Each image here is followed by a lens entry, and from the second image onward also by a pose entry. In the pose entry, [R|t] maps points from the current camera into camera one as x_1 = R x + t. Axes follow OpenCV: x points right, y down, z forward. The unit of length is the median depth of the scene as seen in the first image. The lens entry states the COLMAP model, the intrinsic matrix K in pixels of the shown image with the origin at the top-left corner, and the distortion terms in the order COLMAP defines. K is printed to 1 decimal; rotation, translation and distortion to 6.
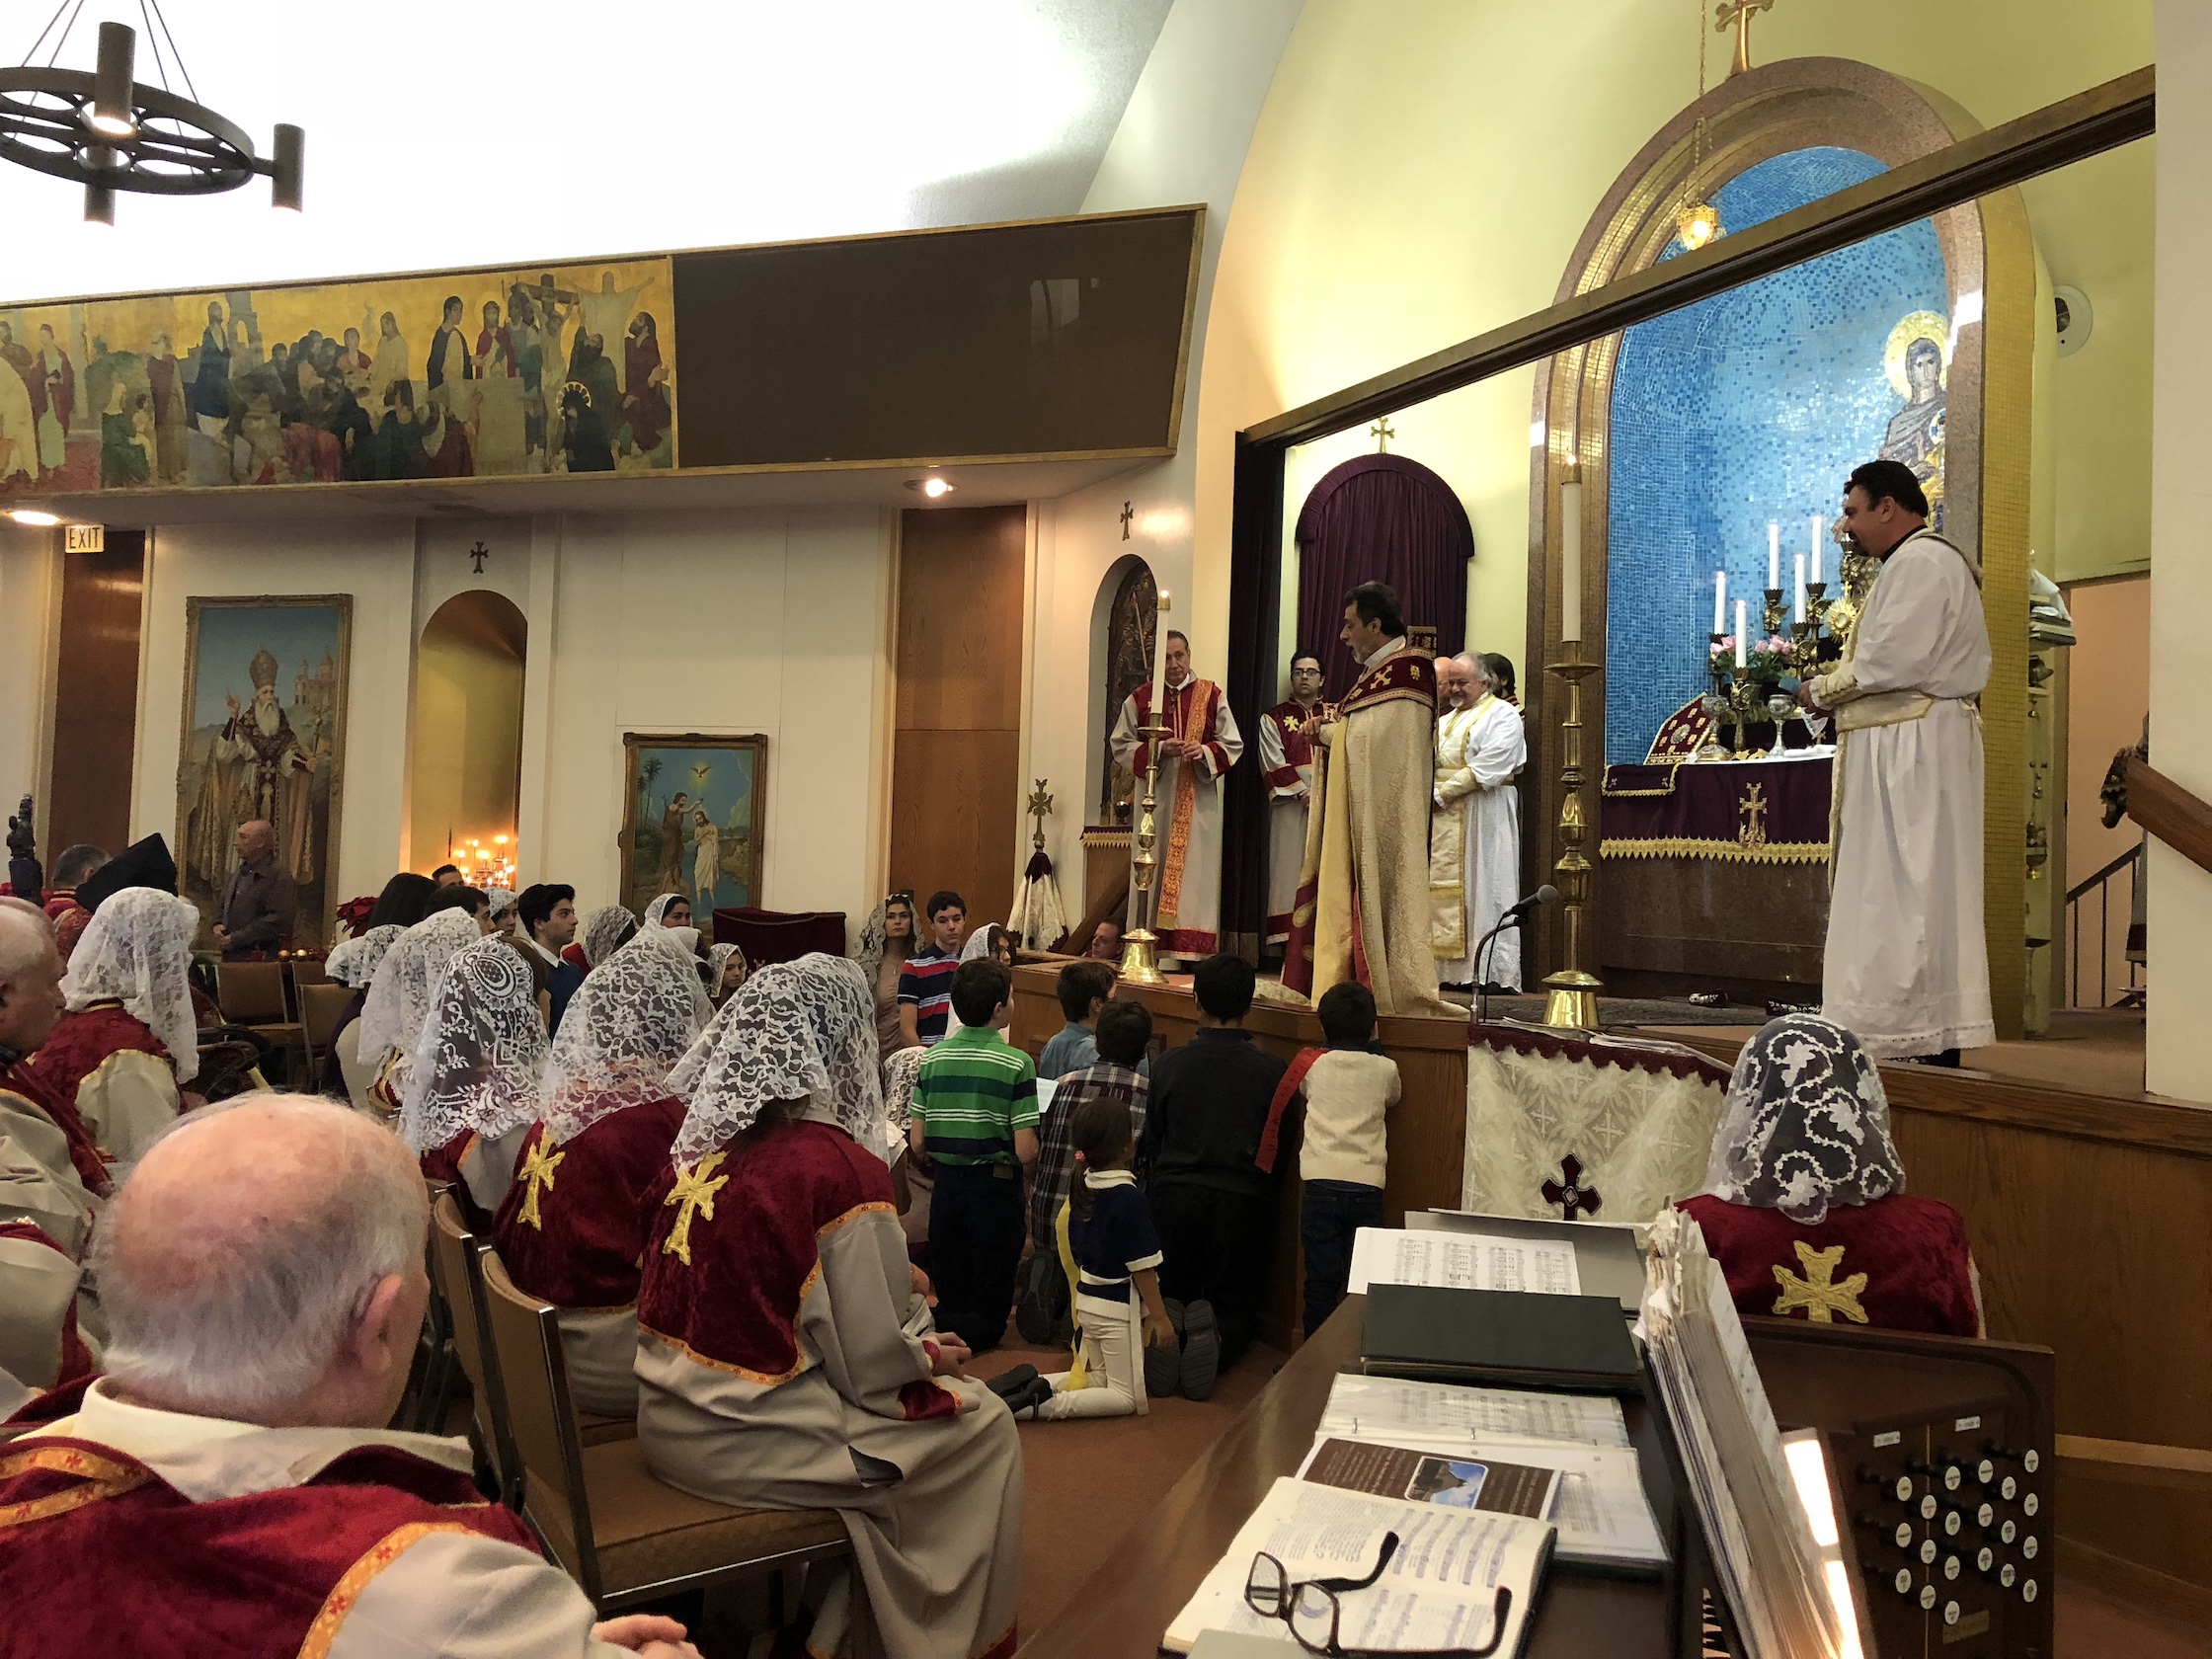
lens RADIAL K [[1804.6, 0, 1110.4], [0, 1804.6, 814.5], [0, 0, 1]] dist [0.038225, -0.026824]
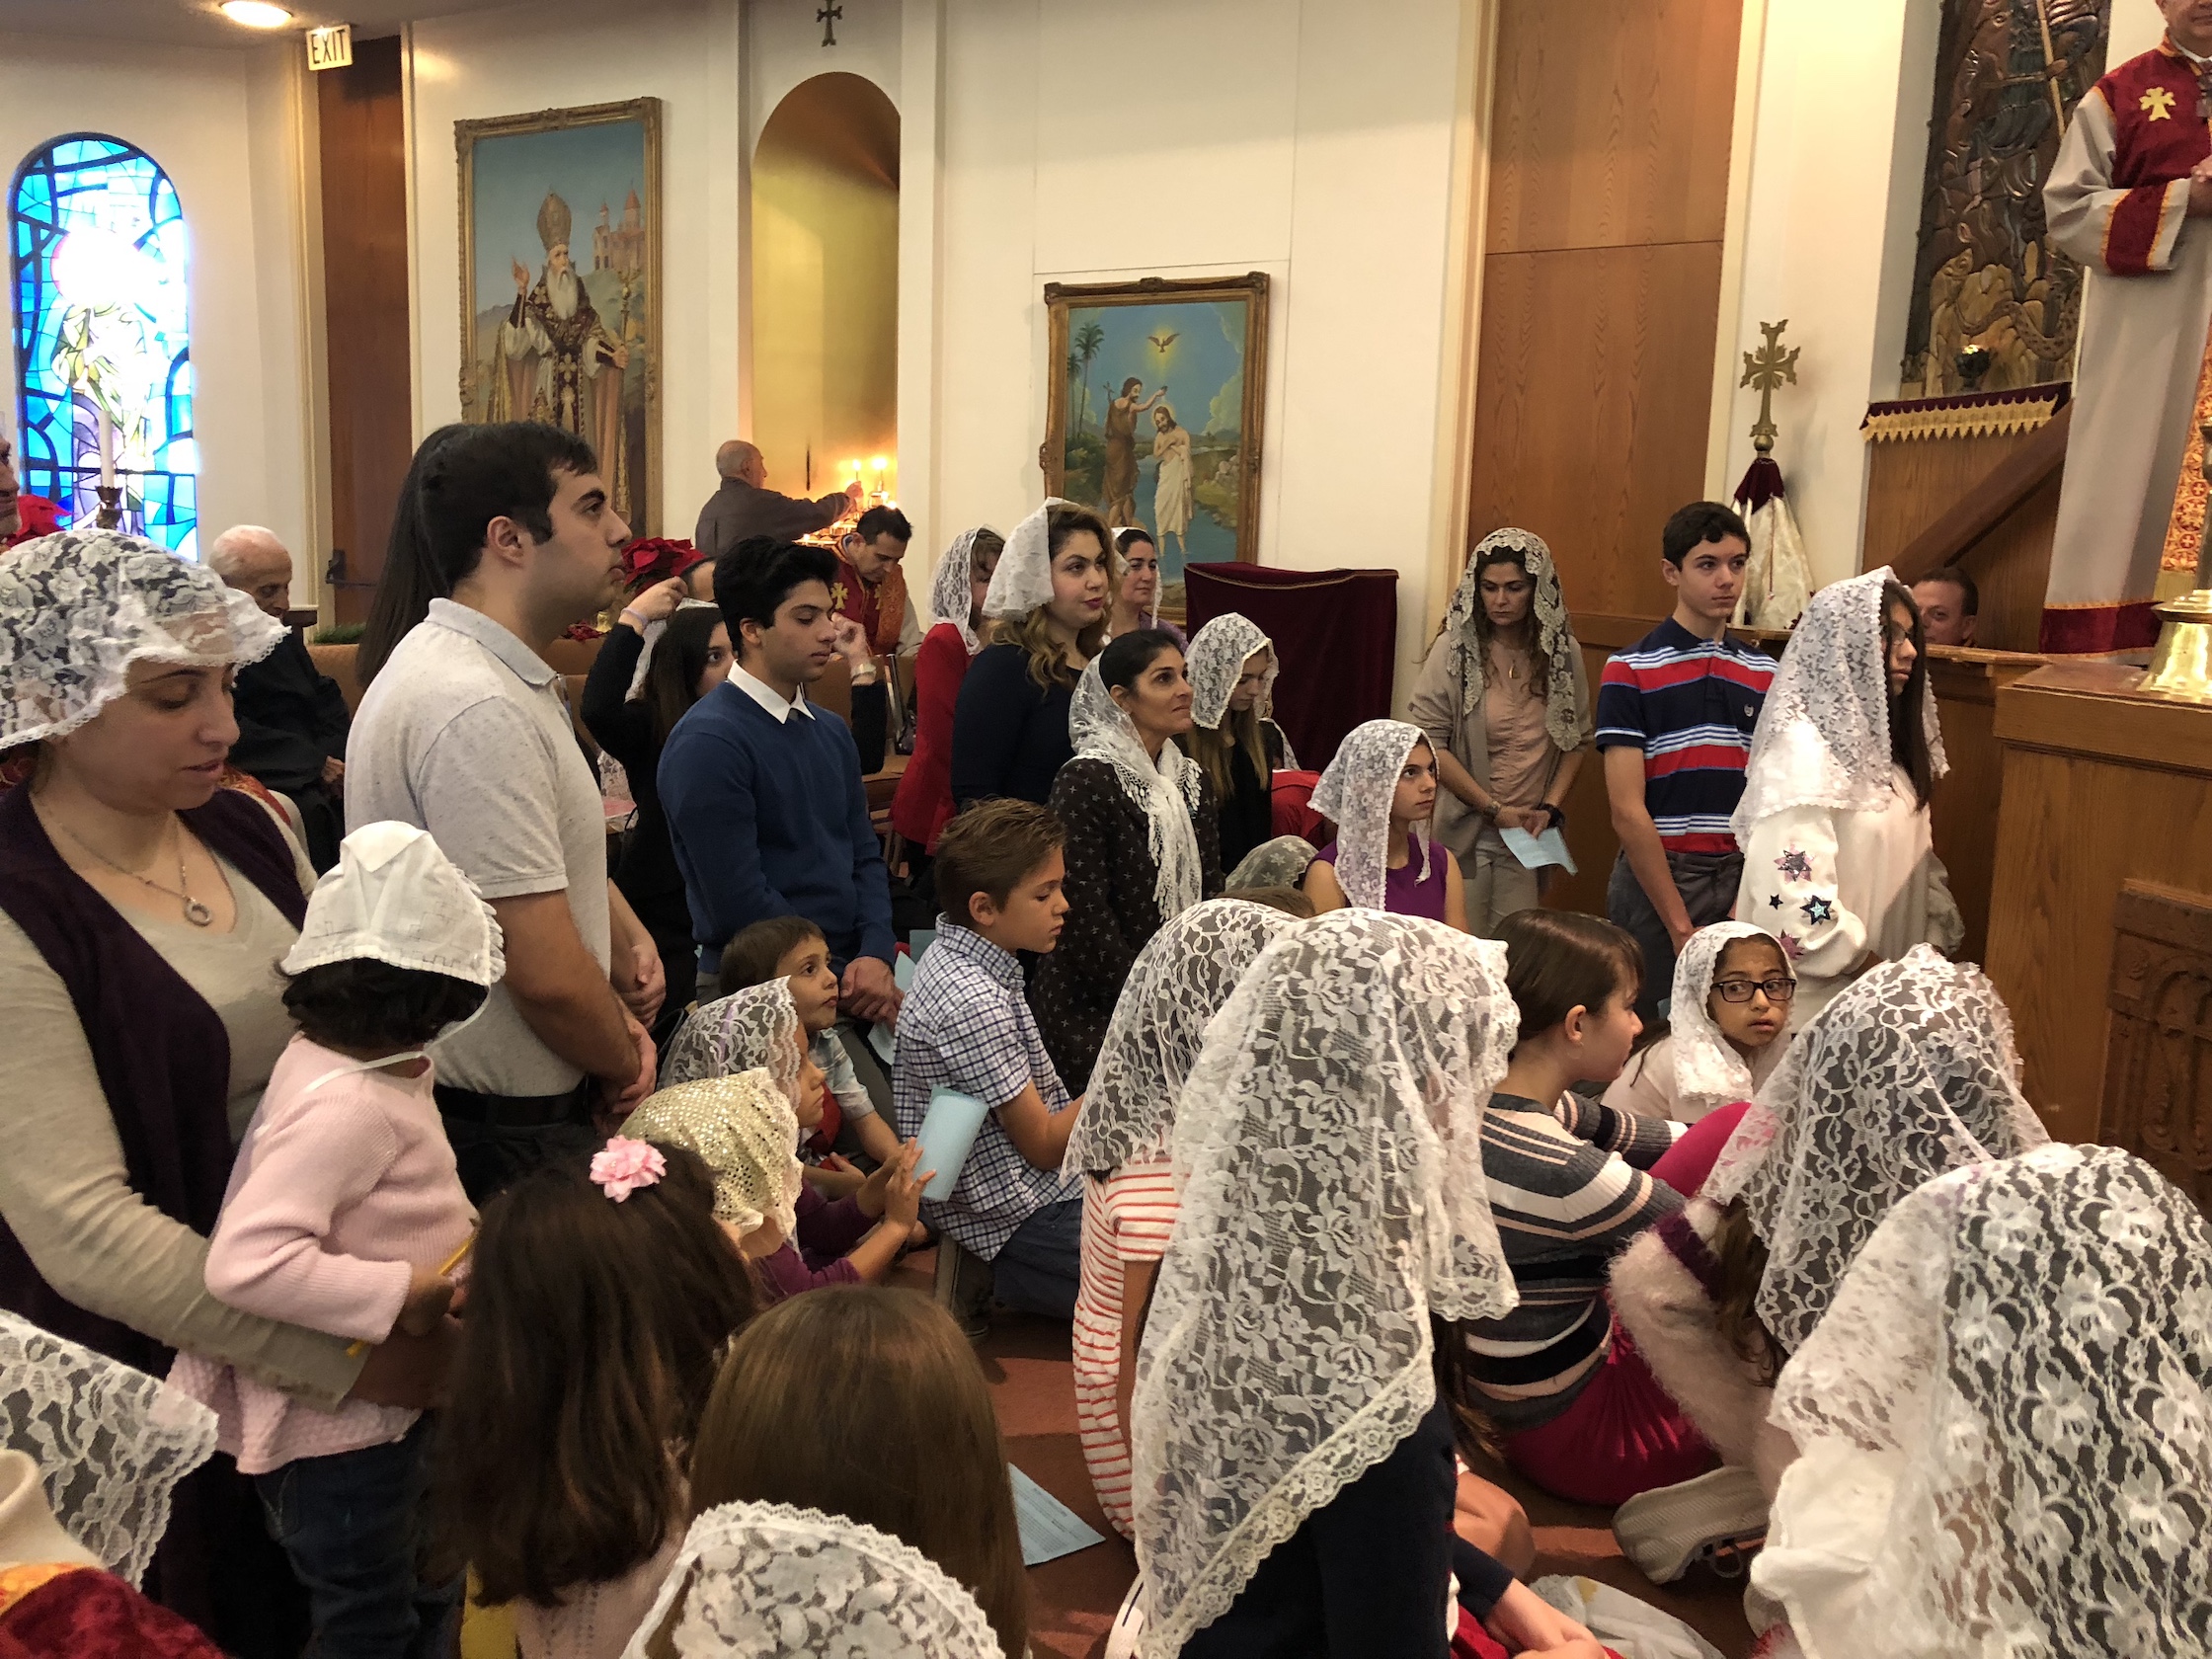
lens RADIAL K [[1804.6, 0, 1117.9], [0, 1804.6, 827.9], [0, 0, 1]] dist [0.038225, -0.026824]
pose [[0.973163, 0.033074, -0.227728, -0.115307], [0.009313, 0.983146, 0.182584, 0.033368], [0.229929, -0.179805, 0.956453, 0.451887]]
